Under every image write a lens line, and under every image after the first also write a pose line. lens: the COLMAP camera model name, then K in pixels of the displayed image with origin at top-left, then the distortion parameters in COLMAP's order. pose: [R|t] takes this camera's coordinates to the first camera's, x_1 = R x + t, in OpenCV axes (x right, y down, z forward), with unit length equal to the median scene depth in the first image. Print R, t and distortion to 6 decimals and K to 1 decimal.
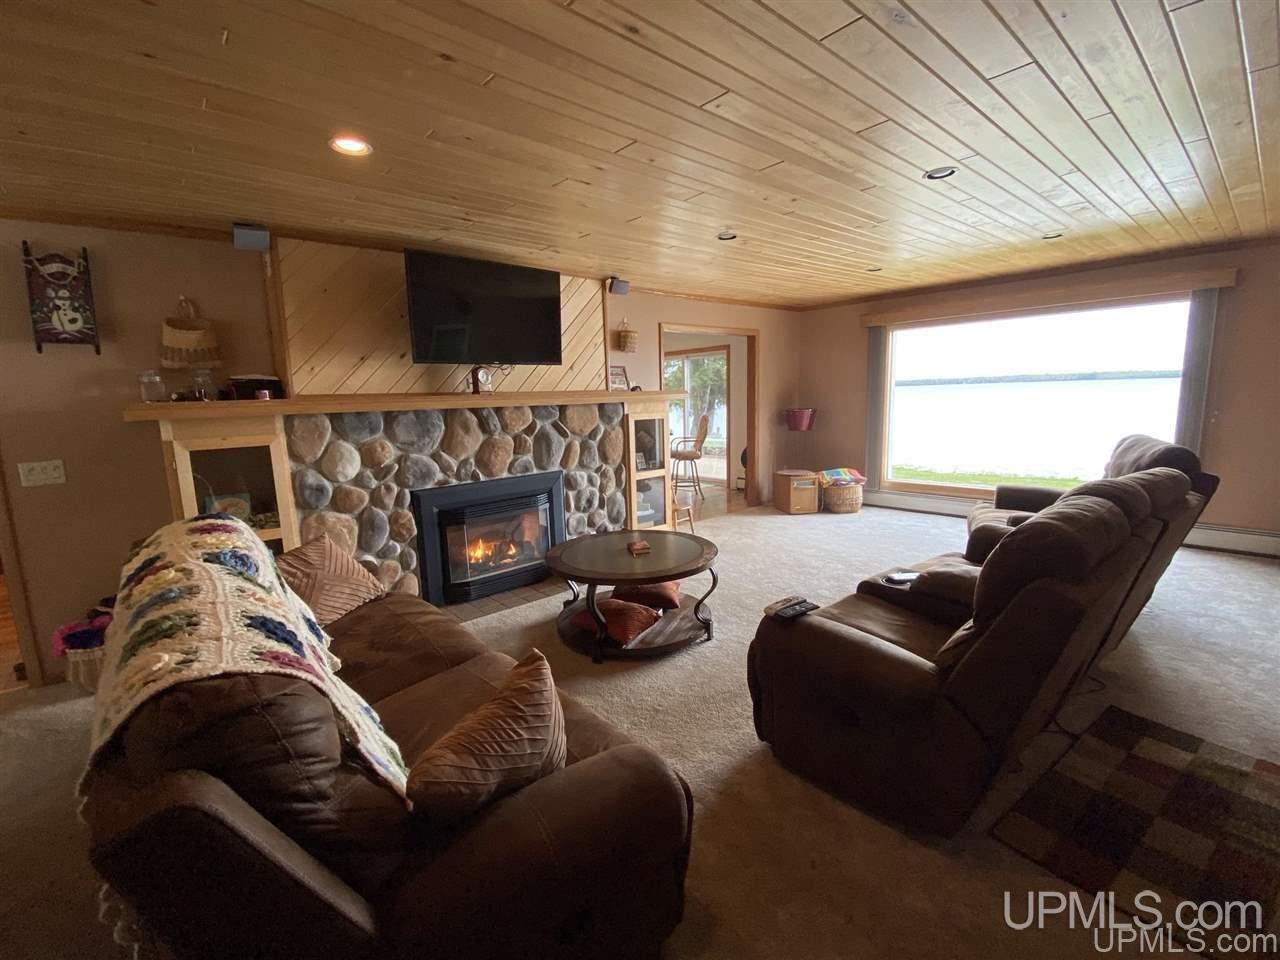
lens RADIAL K [[560.8, 0, 640.0], [0, 560.8, 480.0], [0, 0, 1]] dist [0.044394, -0.039868]
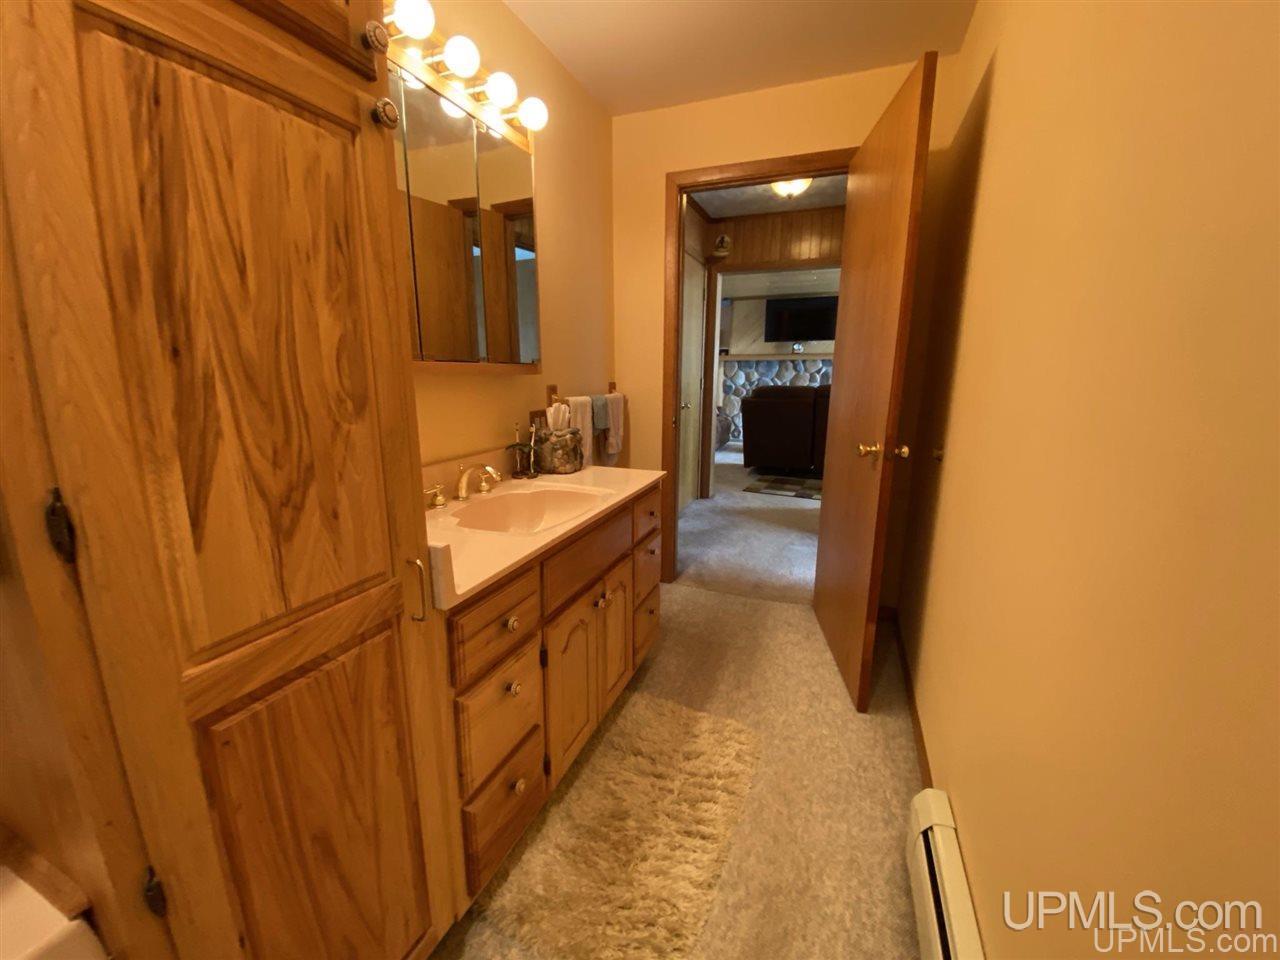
lens RADIAL K [[523.5, 0, 640.0], [0, 523.5, 480.0], [0, 0, 1]] dist [0.010227, -0.015250]
pose [[0.457266, 0.209393, -0.864328, 1.442982], [-0.149442, 0.976158, 0.157423, 0.112751], [0.876684, 0.057183, 0.477656, -0.585521]]
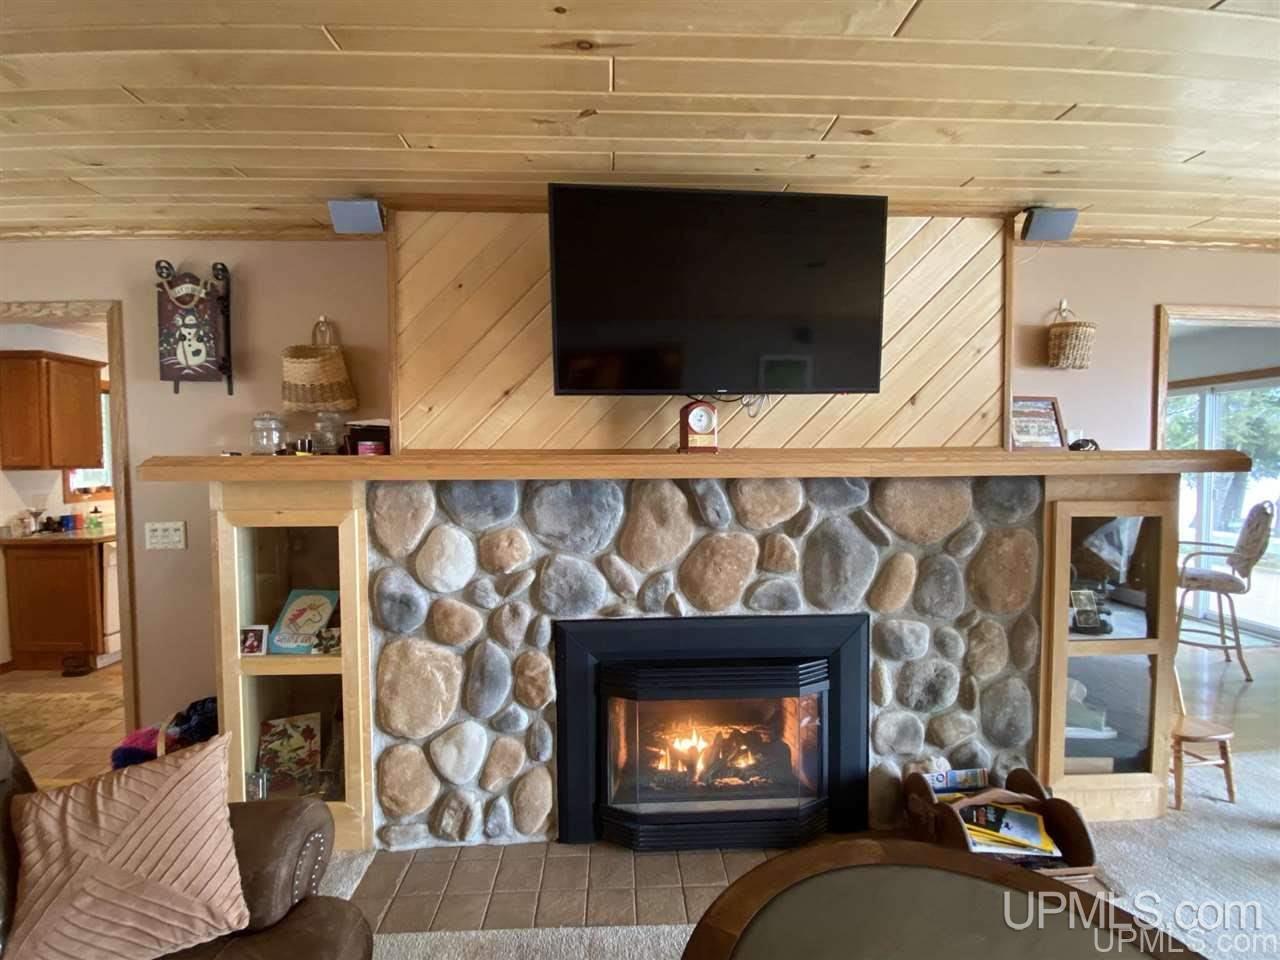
lens RADIAL K [[560.8, 0, 640.0], [0, 560.8, 480.0], [0, 0, 1]] dist [0.044394, -0.039868]
pose [[0.775981, 0.049763, -0.628790, 0.006763], [-0.111119, 0.992077, -0.058616, -0.092859], [0.620891, 0.115355, 0.775363, 0.581224]]
